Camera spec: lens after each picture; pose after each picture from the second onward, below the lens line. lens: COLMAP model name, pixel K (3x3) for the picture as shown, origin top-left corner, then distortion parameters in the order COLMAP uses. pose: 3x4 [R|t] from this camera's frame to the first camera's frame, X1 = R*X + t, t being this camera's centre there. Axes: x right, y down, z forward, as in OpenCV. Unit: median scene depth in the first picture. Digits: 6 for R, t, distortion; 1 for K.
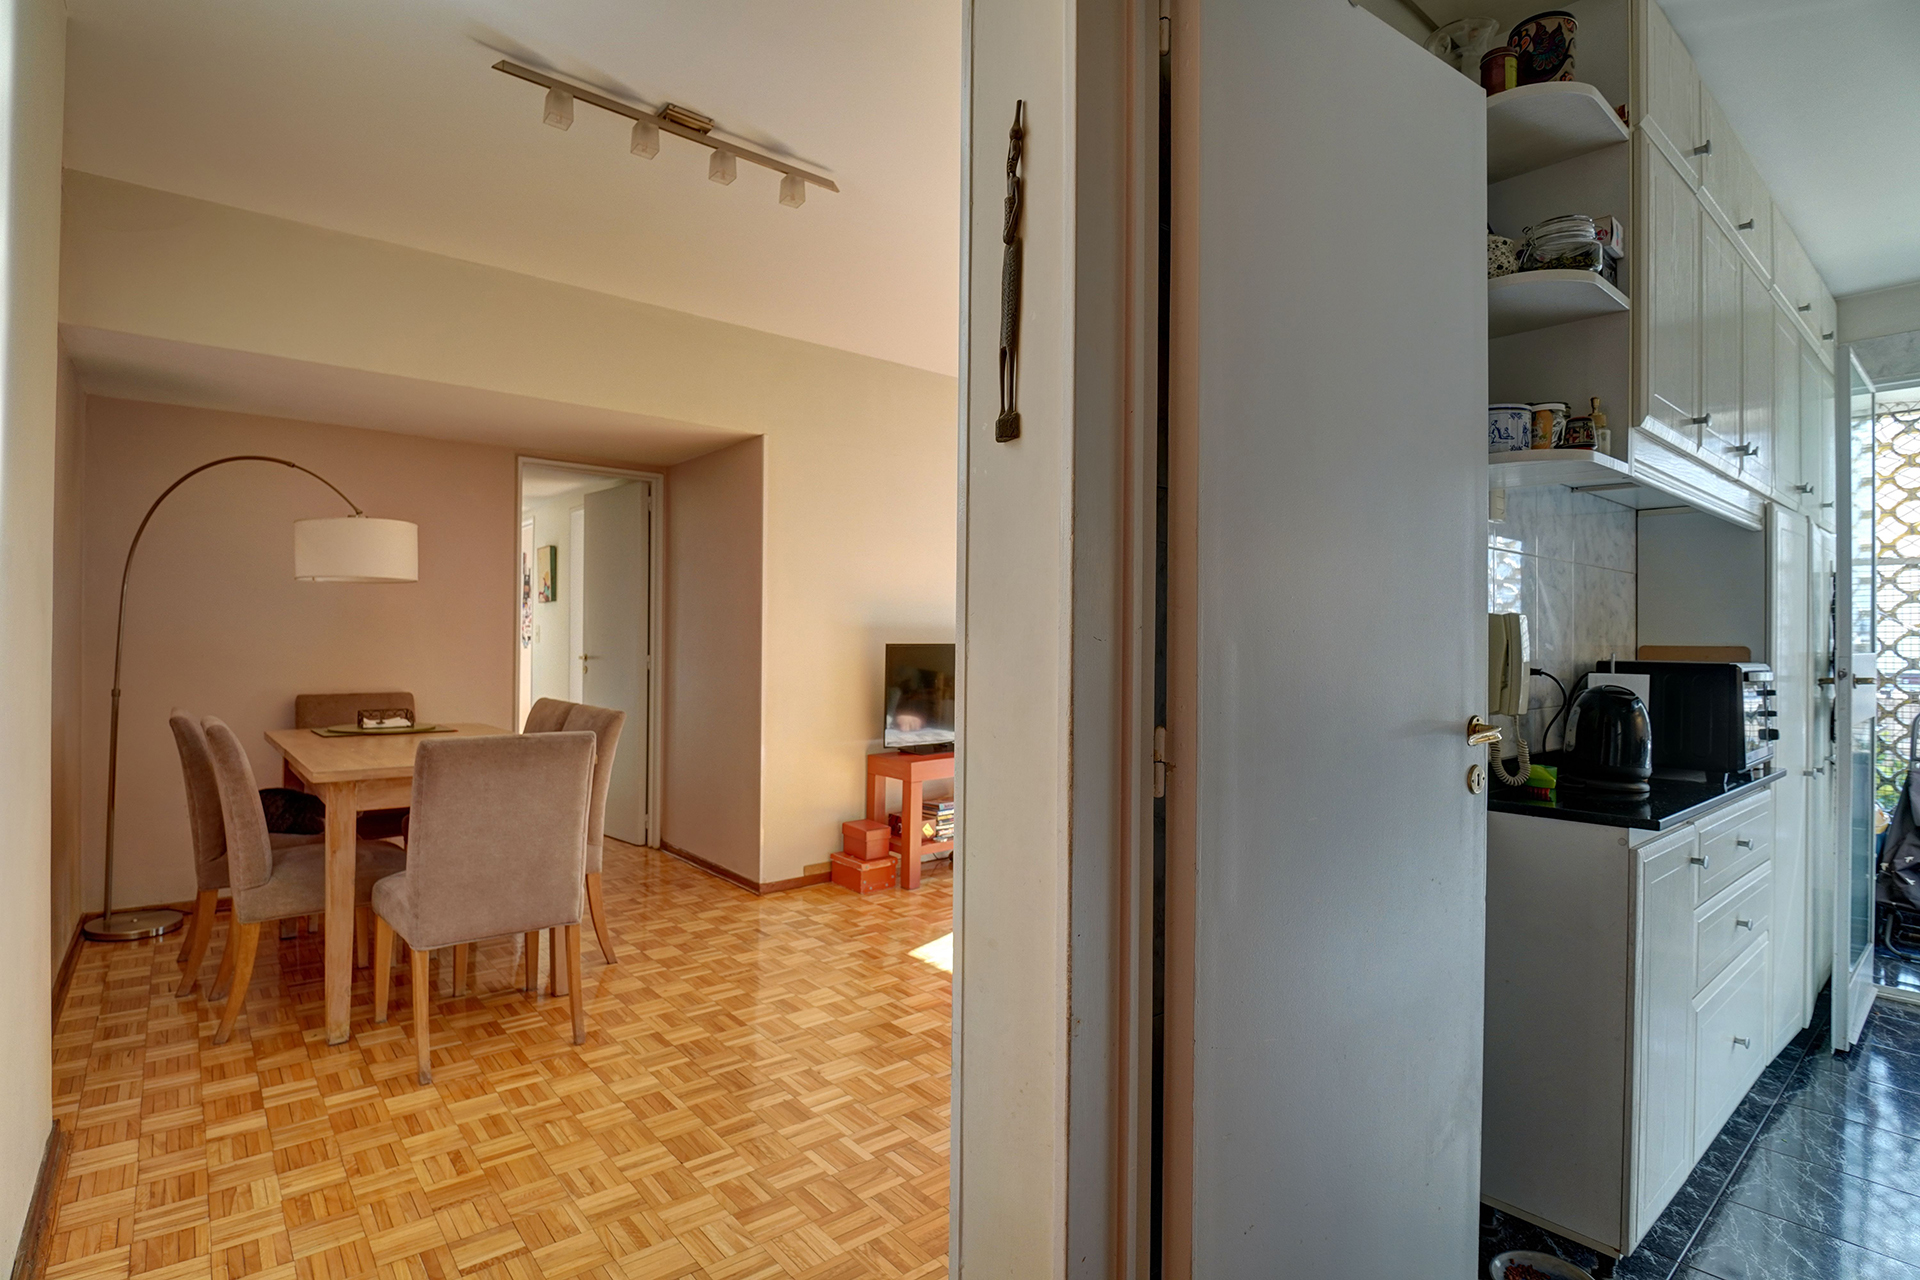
lens RADIAL K [[934.1, 0, 939.8], [0, 934.1, 636.3], [0, 0, 1]] dist [-0.021609, -0.001429]
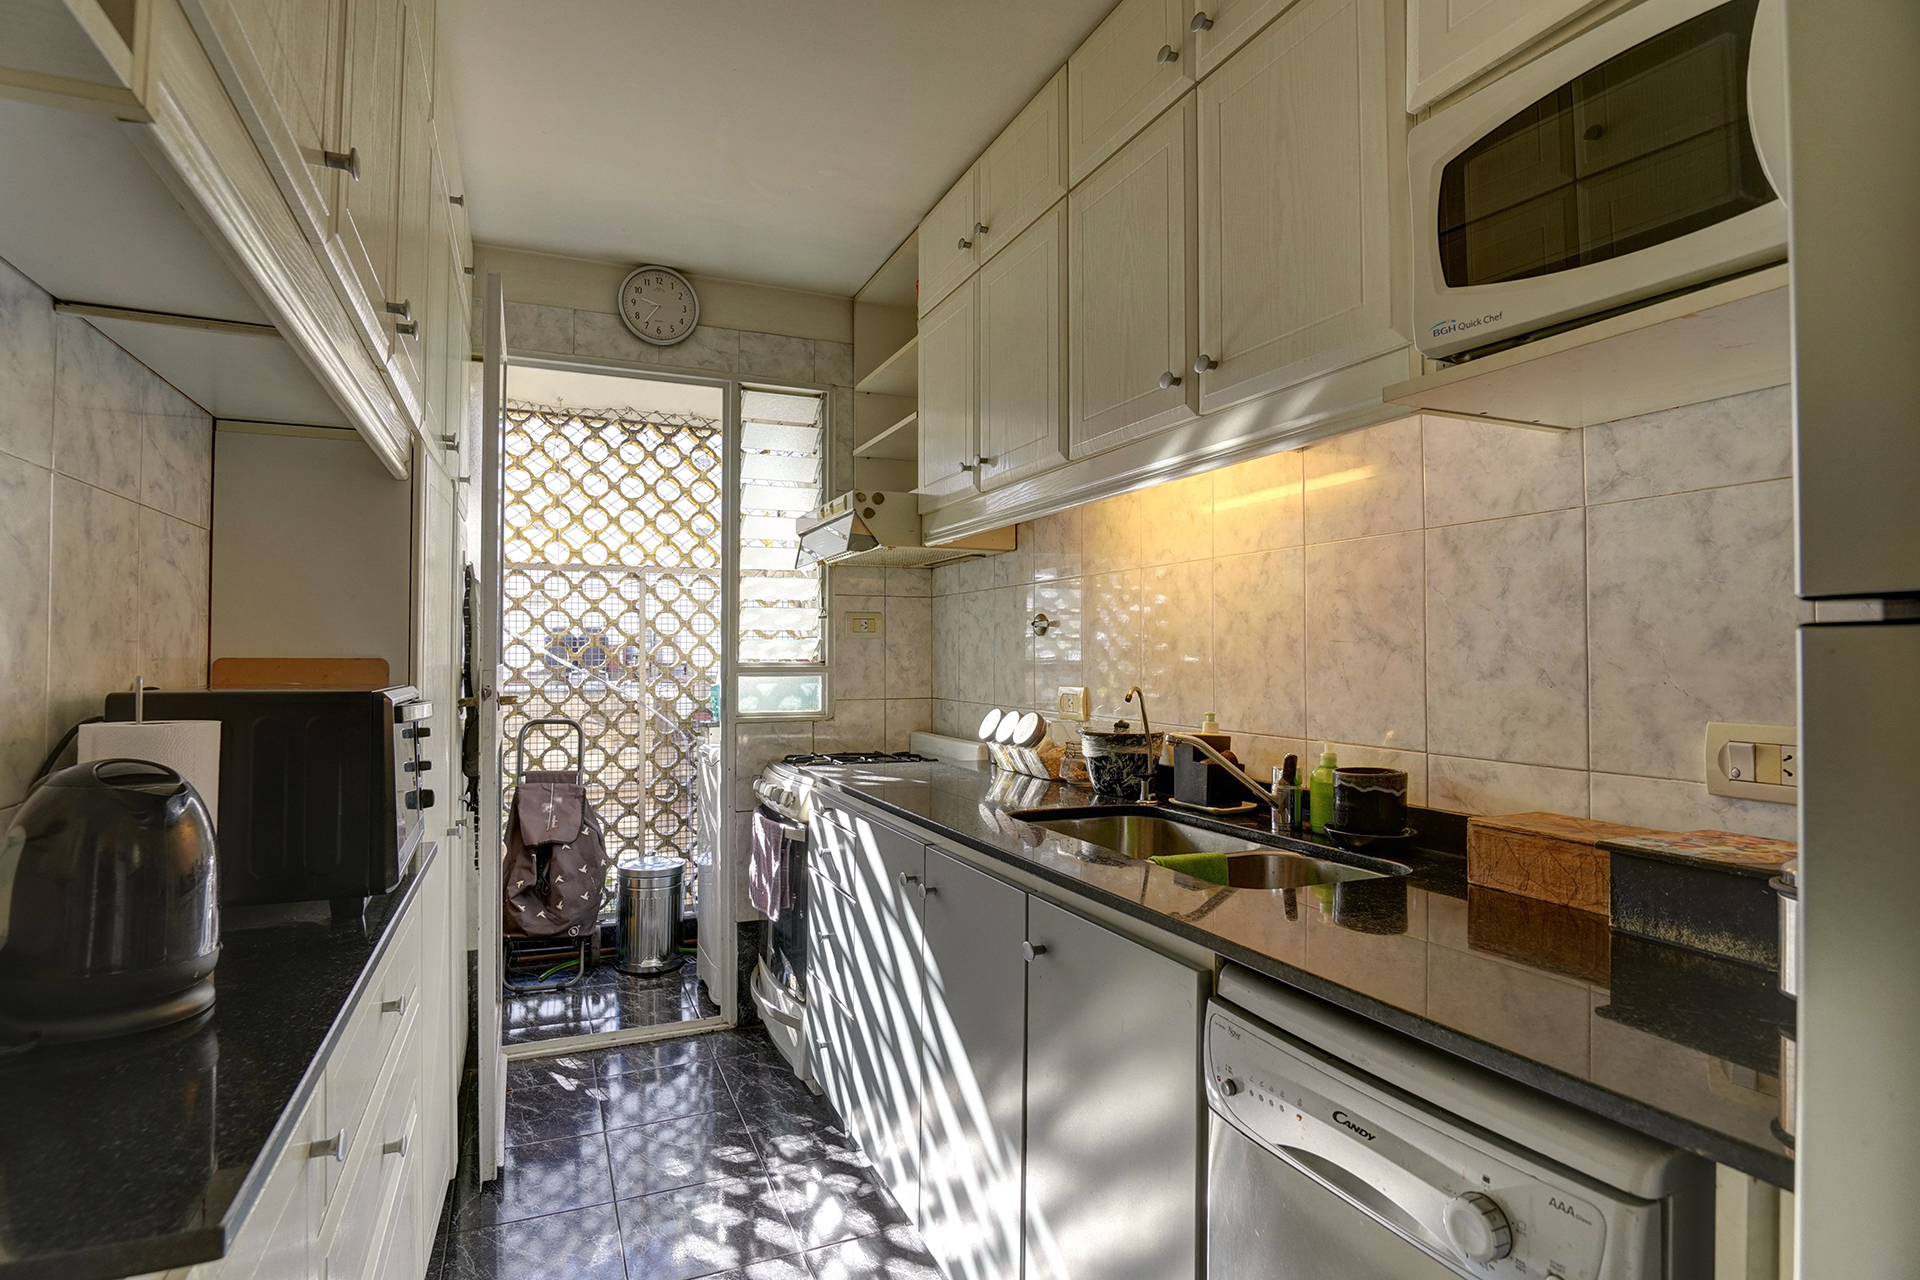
lens RADIAL K [[934.1, 0, 957.8], [0, 934.1, 636.7], [0, 0, 1]] dist [-0.021609, -0.001429]
pose [[0.256365, 0.014501, 0.966471, 0.373650], [-0.005661, 0.999893, -0.013501, 0.002265], [-0.966563, -0.002010, 0.256420, 0.468059]]
